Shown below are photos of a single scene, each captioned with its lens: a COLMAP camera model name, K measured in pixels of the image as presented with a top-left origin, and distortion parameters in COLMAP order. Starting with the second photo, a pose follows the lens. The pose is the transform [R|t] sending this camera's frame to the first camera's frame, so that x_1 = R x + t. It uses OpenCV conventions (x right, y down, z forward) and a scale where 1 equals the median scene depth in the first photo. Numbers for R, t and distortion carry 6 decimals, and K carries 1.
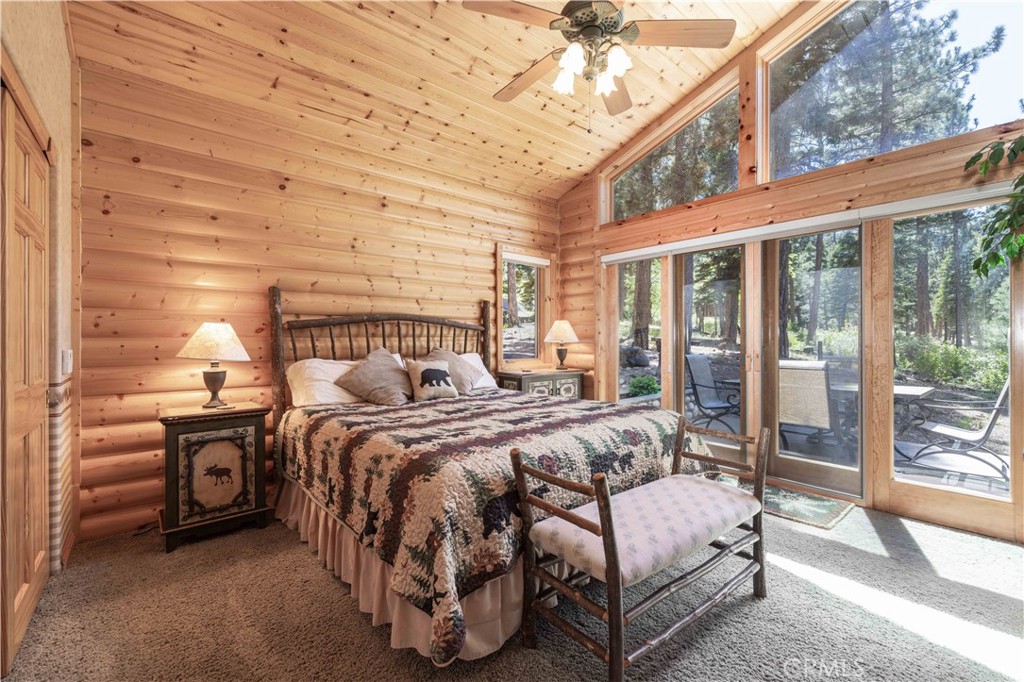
lens RADIAL K [[440.3, 0, 511.4], [0, 440.3, 340.3], [0, 0, 1]] dist [-0.001002, 0.000098]
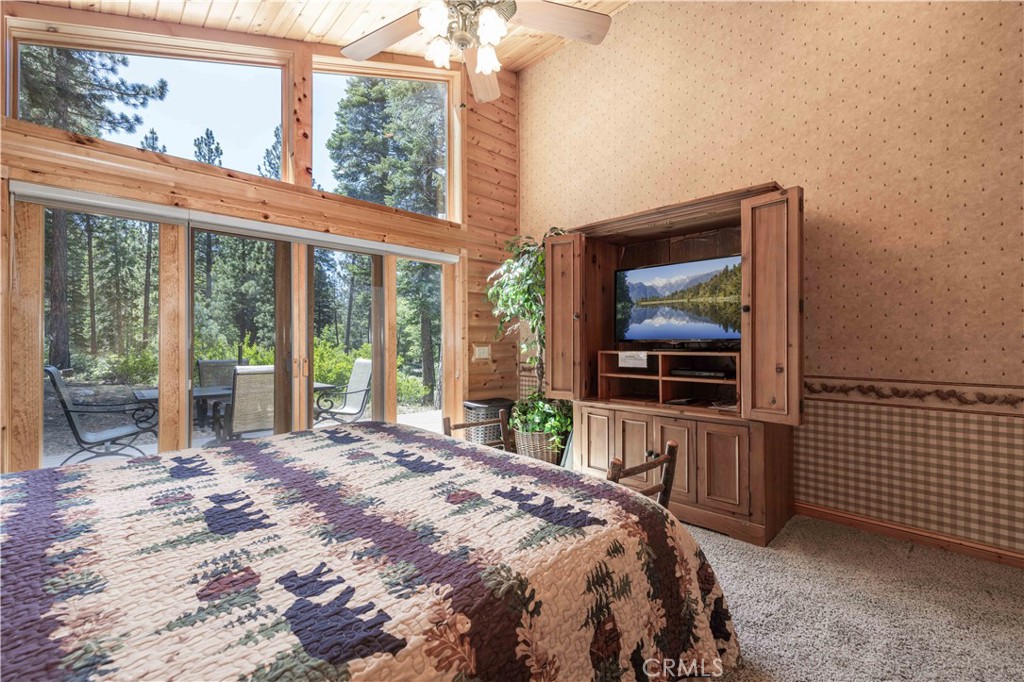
lens RADIAL K [[440.3, 0, 510.7], [0, 440.3, 343.2], [0, 0, 1]] dist [-0.001002, 0.000098]
pose [[-0.074836, 0.008821, 0.997157, -0.312723], [0.003890, 0.999956, -0.008554, 0.007290], [-0.997188, 0.003239, -0.074867, 0.414879]]
